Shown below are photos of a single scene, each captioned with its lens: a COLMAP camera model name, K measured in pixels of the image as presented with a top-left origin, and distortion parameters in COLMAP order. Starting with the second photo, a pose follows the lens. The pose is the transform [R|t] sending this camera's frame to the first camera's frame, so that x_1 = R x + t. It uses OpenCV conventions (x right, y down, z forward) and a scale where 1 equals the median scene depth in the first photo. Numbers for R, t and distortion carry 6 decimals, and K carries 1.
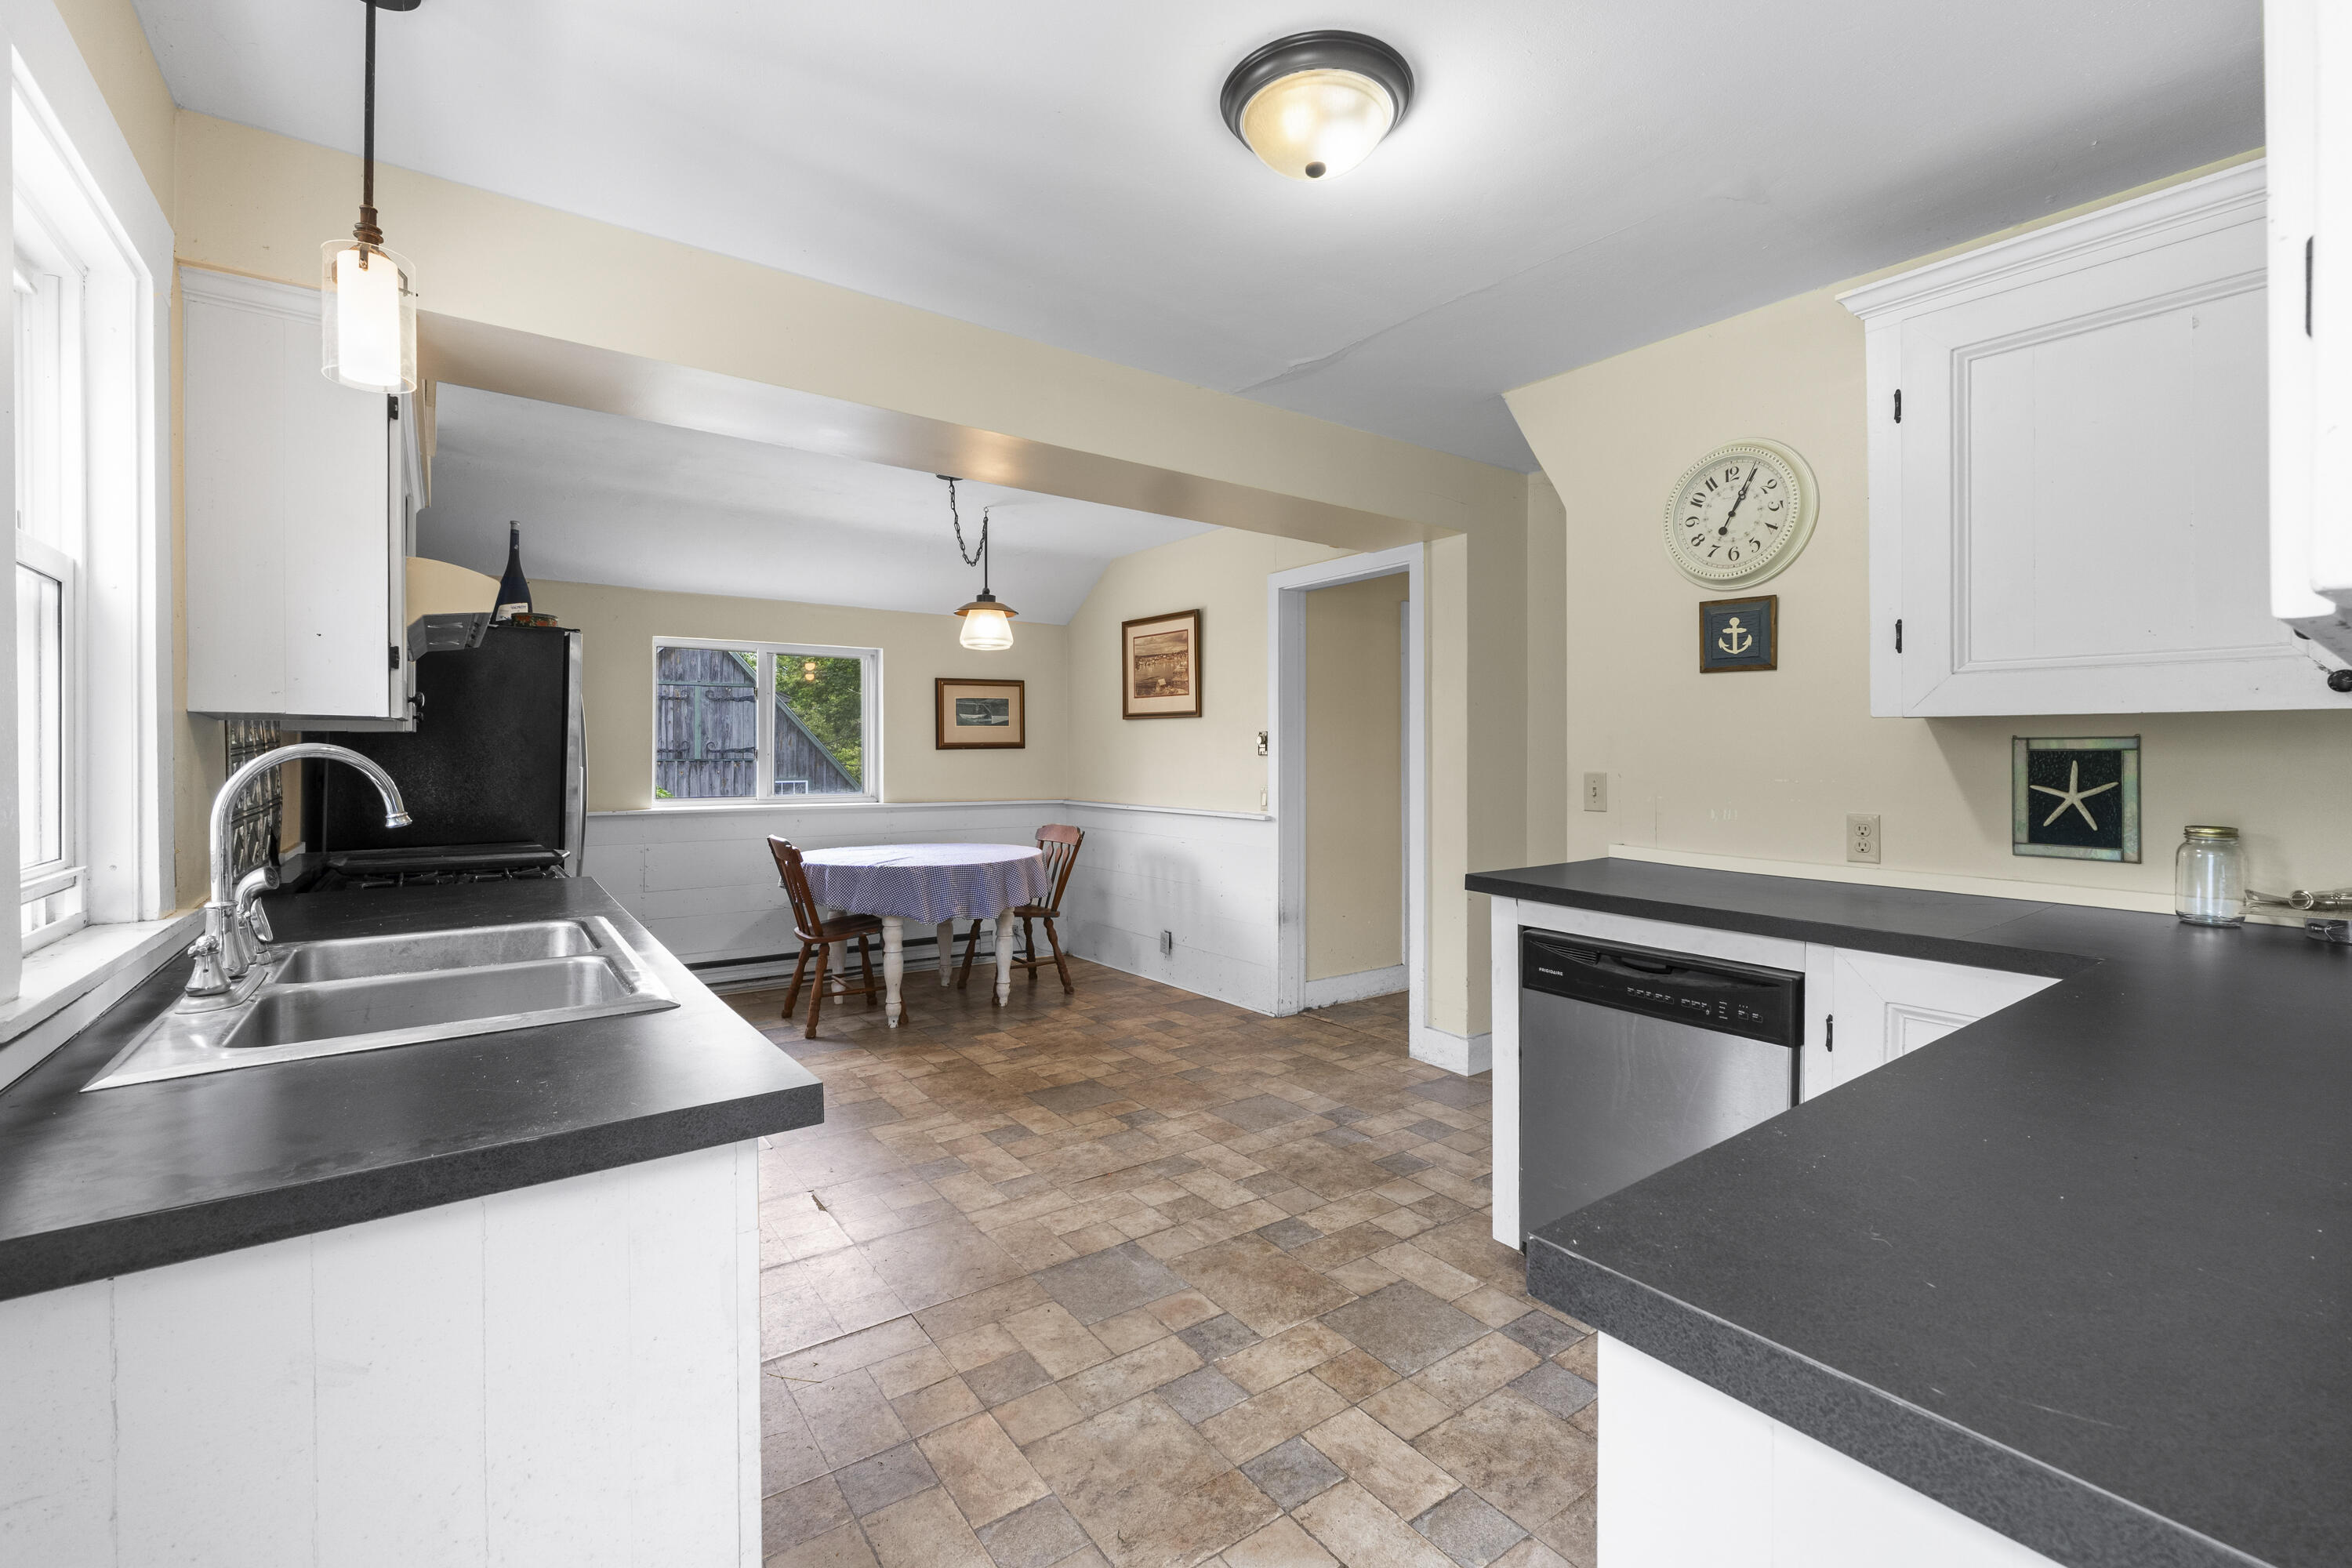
lens RADIAL K [[1006.4, 0, 1173.4], [0, 1006.4, 763.0], [0, 0, 1]] dist [-0.001790, -0.000114]
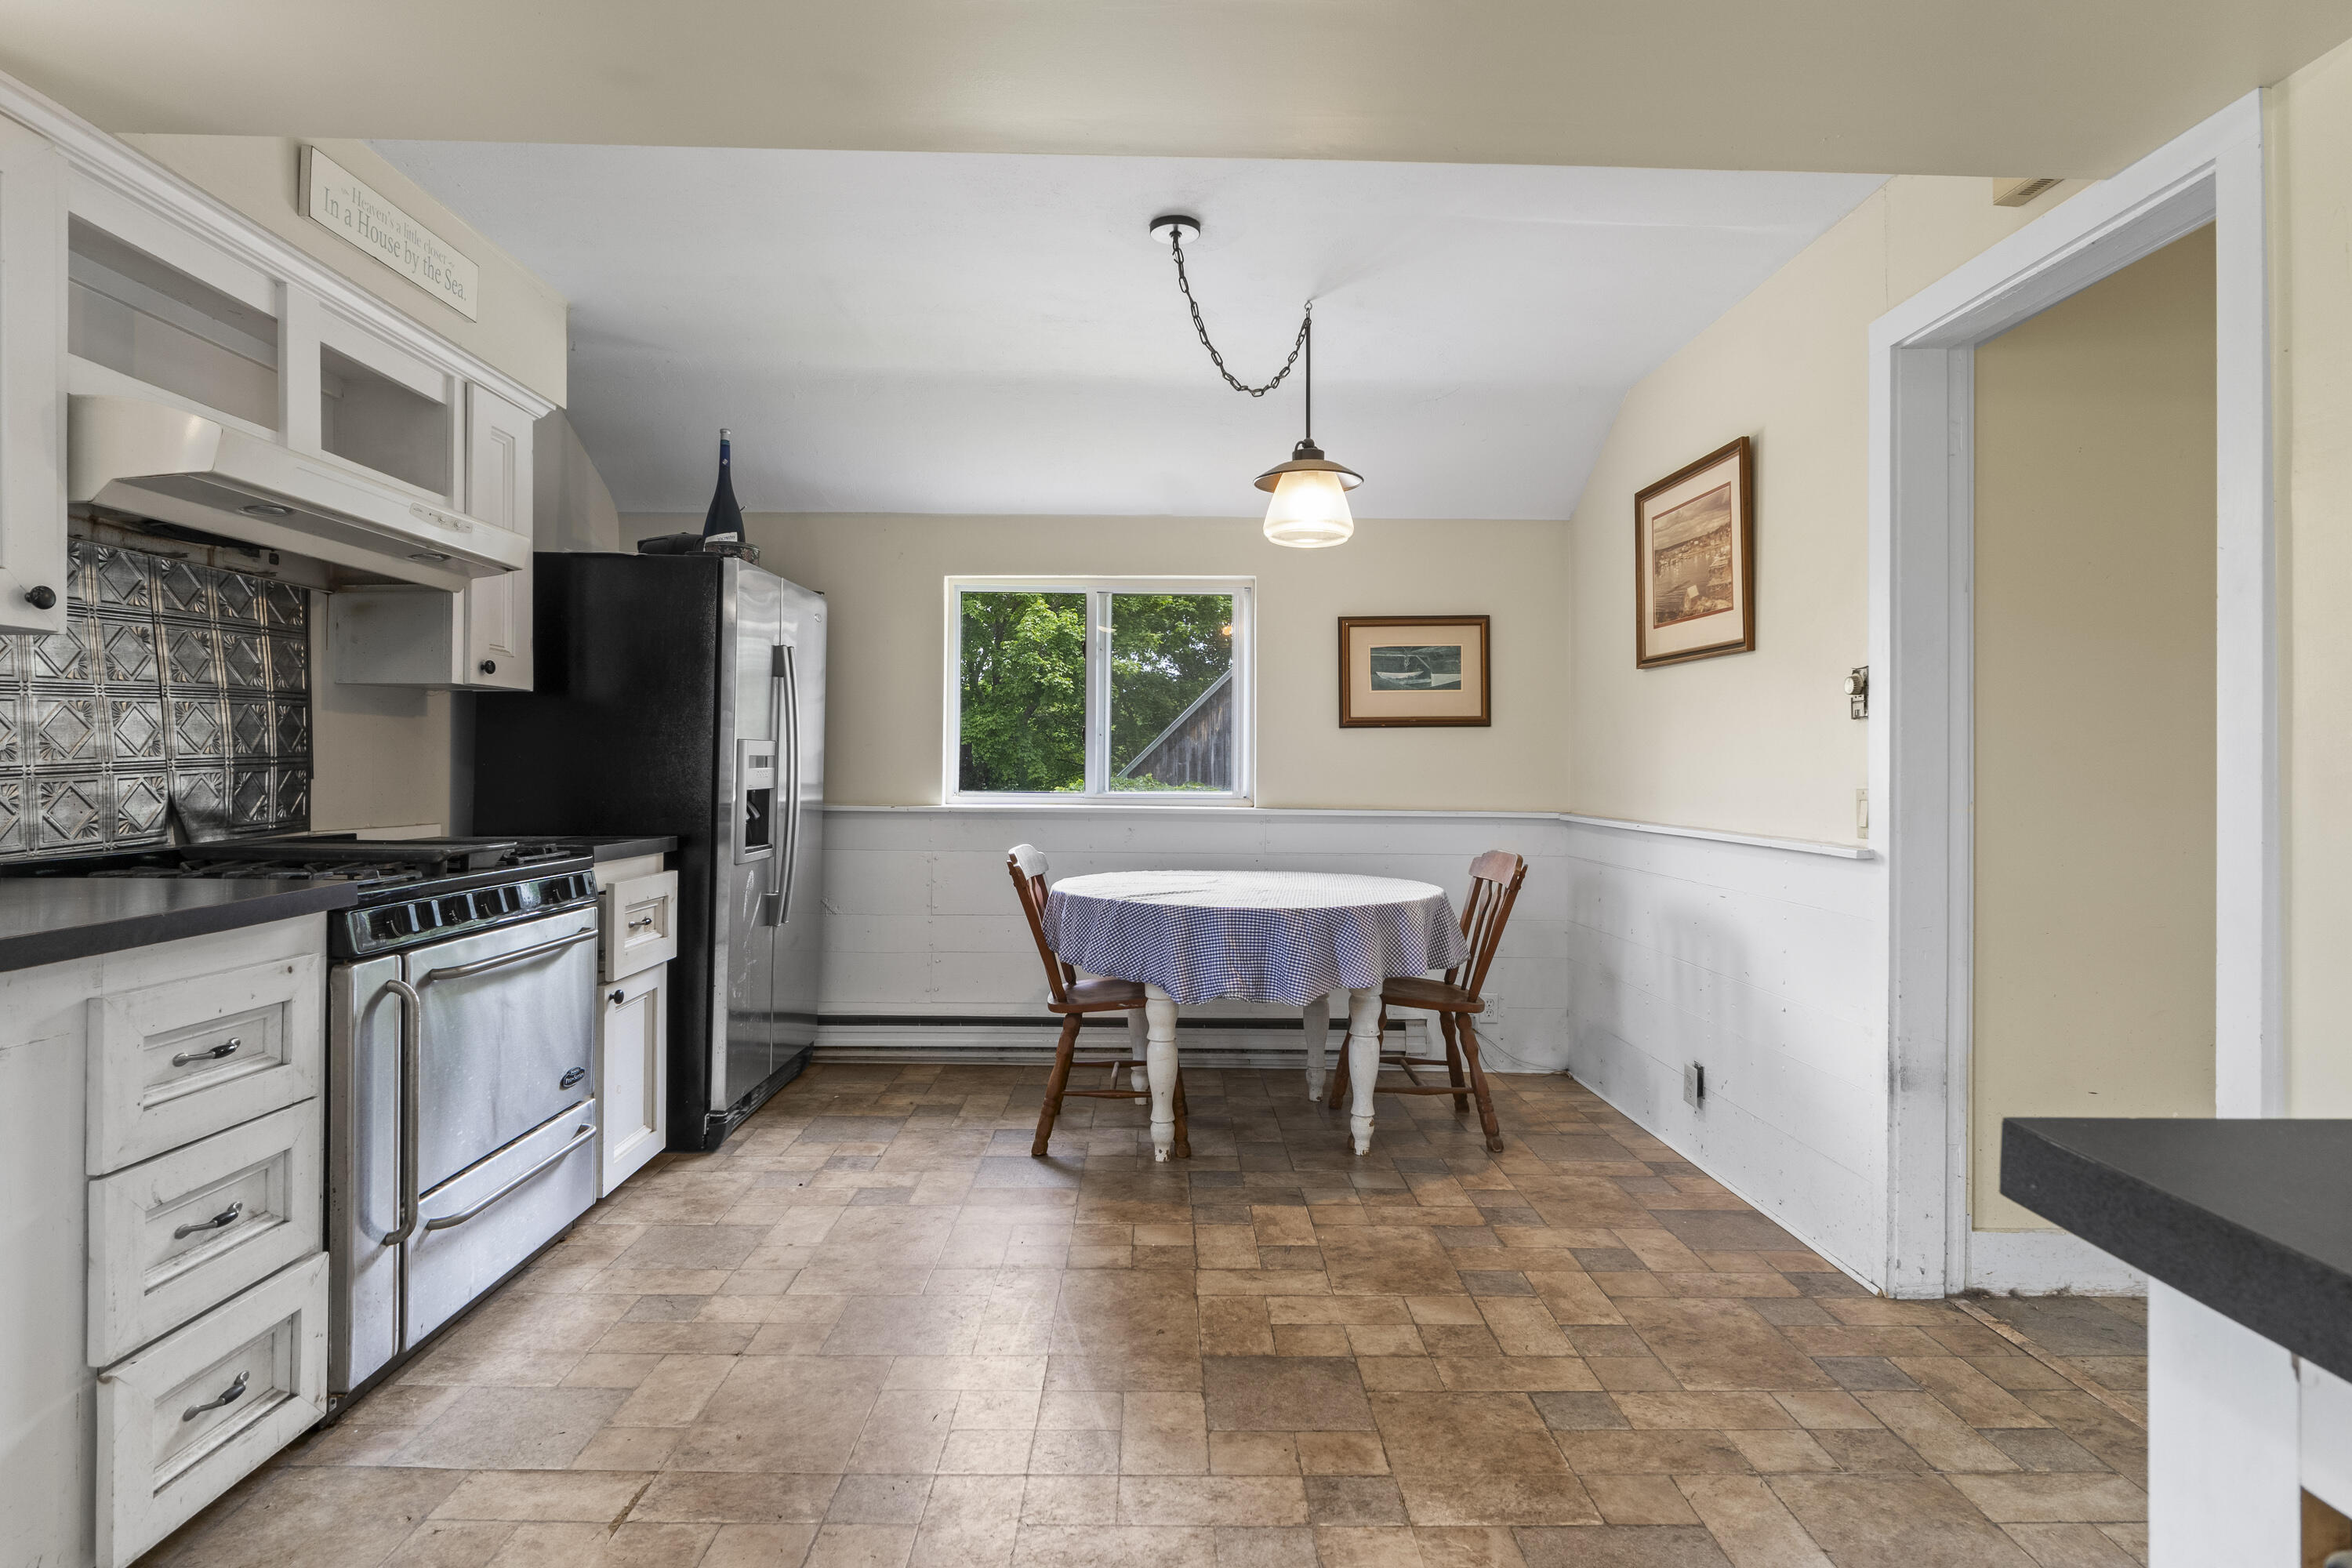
lens RADIAL K [[1218.2, 0, 1174.8], [0, 1218.2, 762.2], [0, 0, 1]] dist [-0.000155, -0.000946]
pose [[0.818589, 0.002775, -0.574374, 0.154288], [-0.011419, 0.999869, -0.011443, 0.022910], [0.574267, 0.015925, 0.818513, 0.364581]]
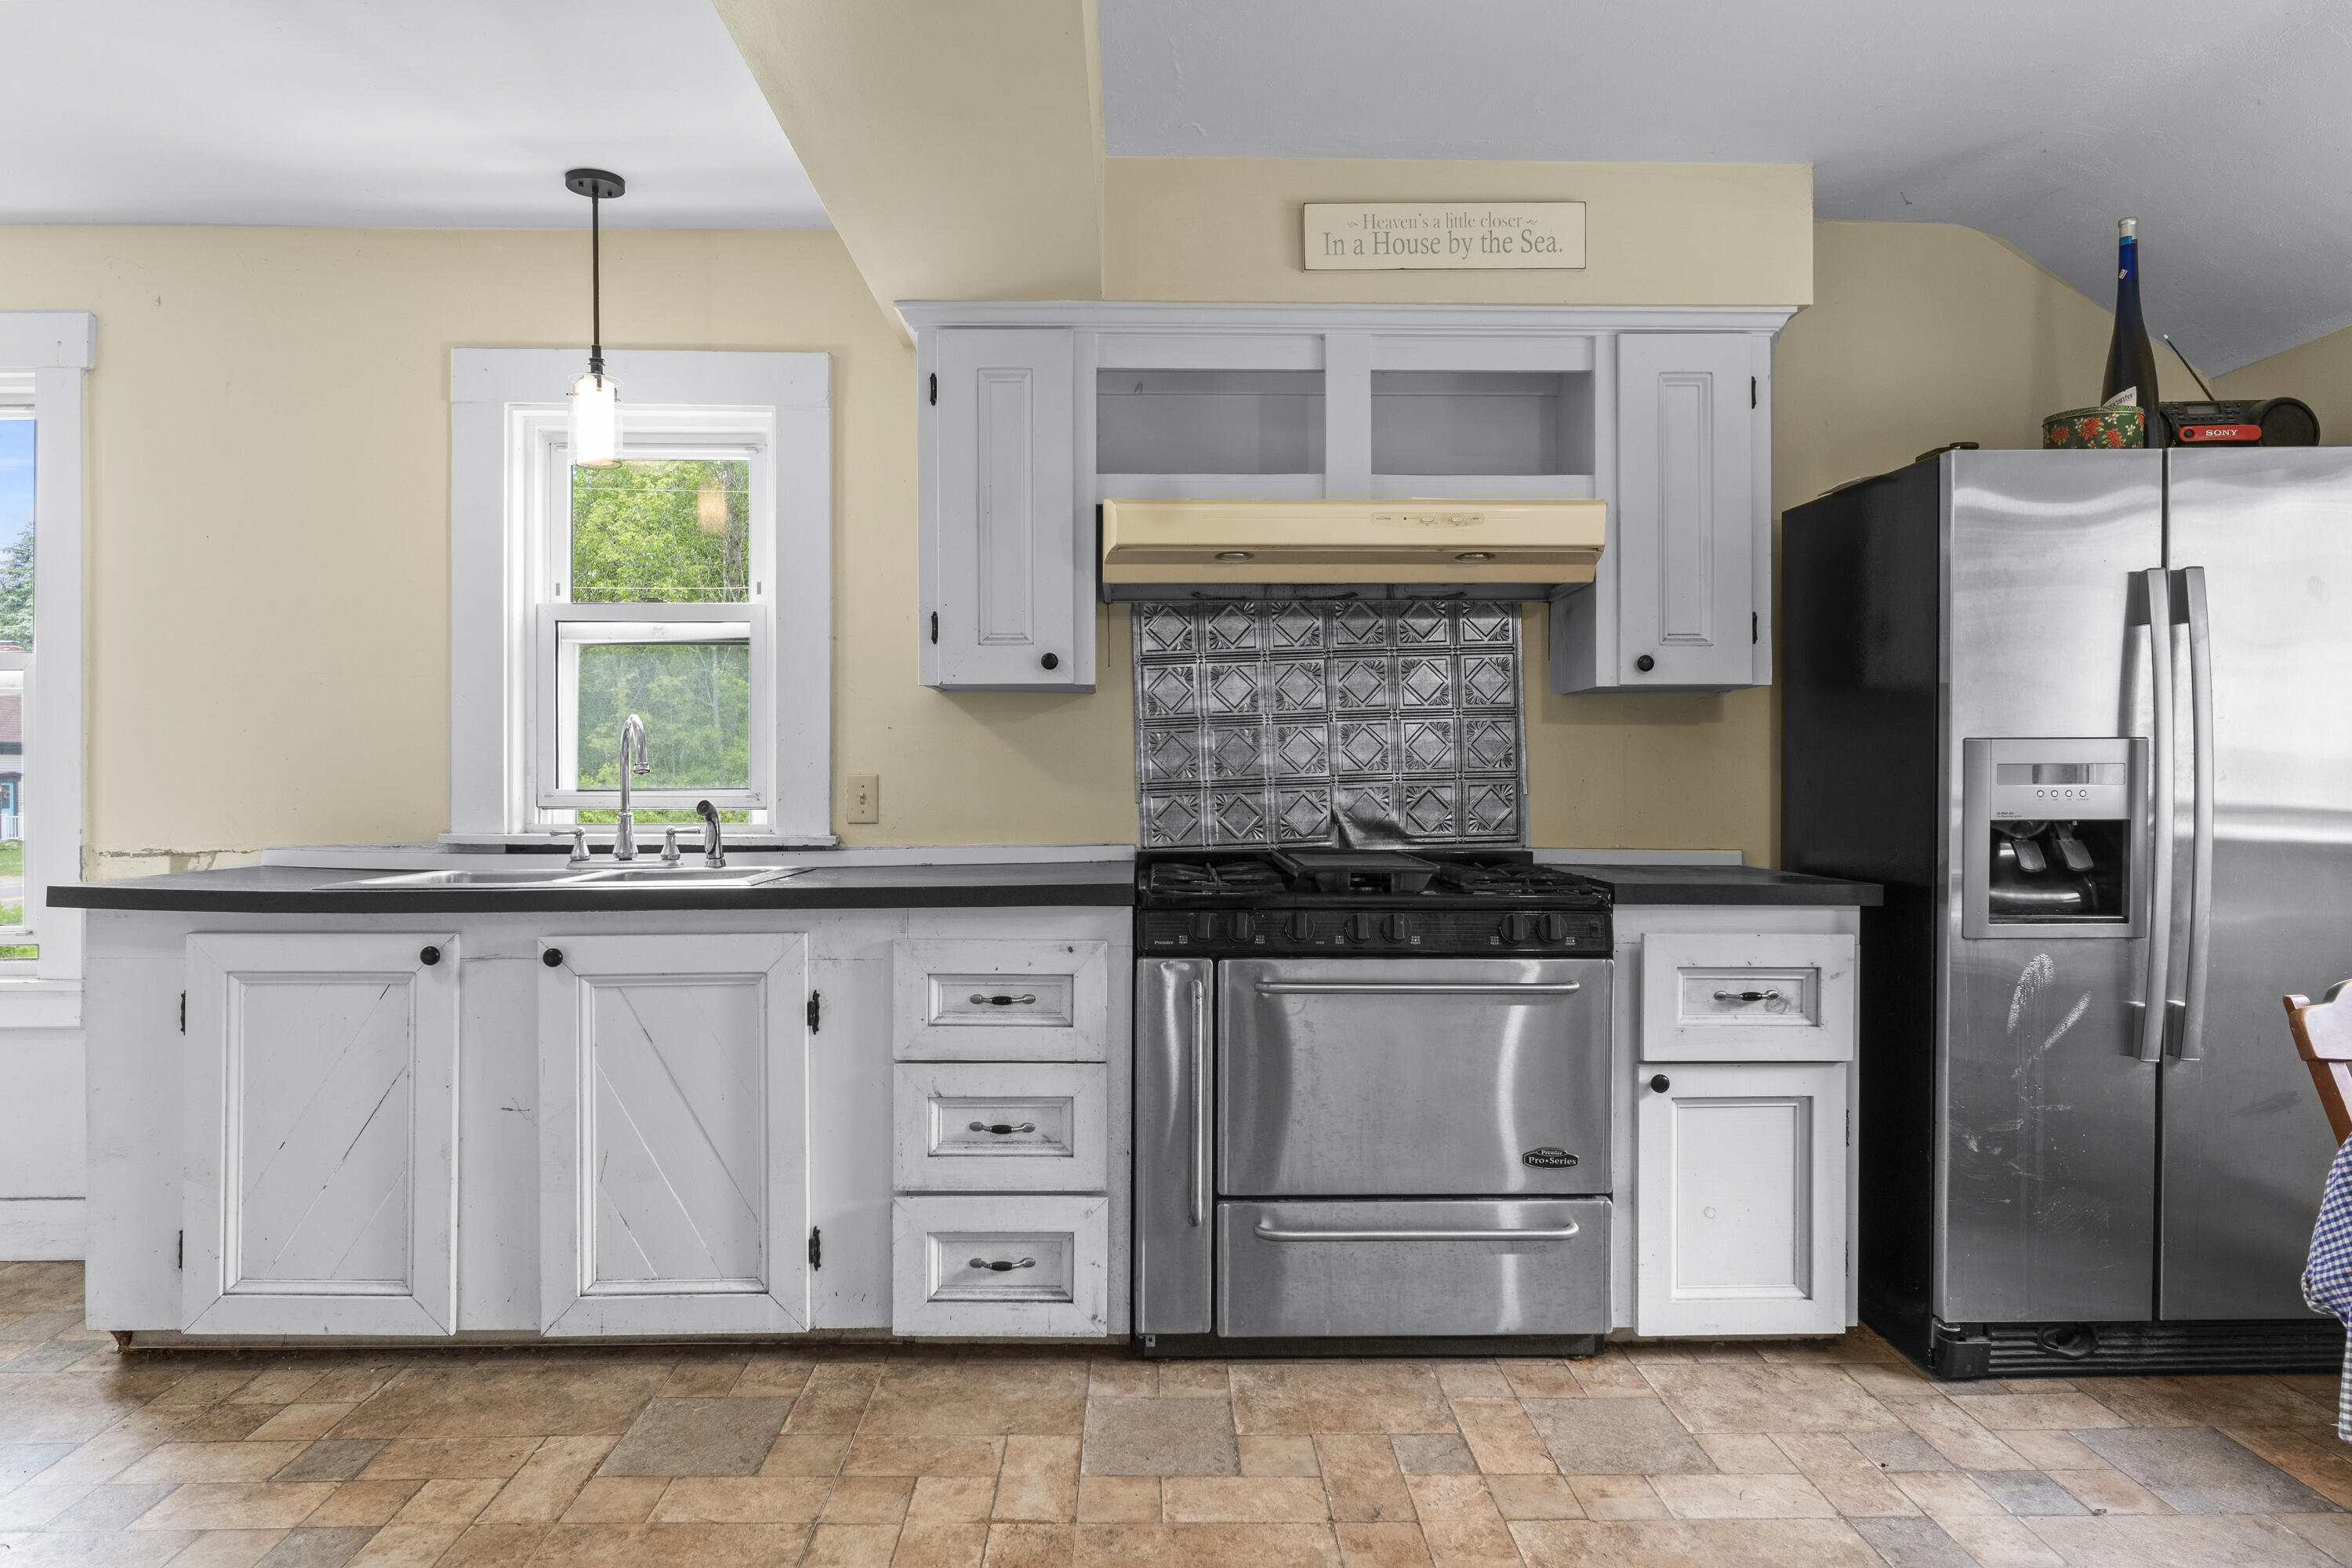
lens RADIAL K [[1480.9, 0, 1176.0], [0, 1480.9, 784.0], [0, 0, 1]] dist [-0.001986, -0.000762]
pose [[-0.572378, 0.007378, -0.819957, 0.145997], [-0.007990, 0.999862, 0.014574, 0.015123], [0.819951, 0.014893, -0.572240, 0.884537]]
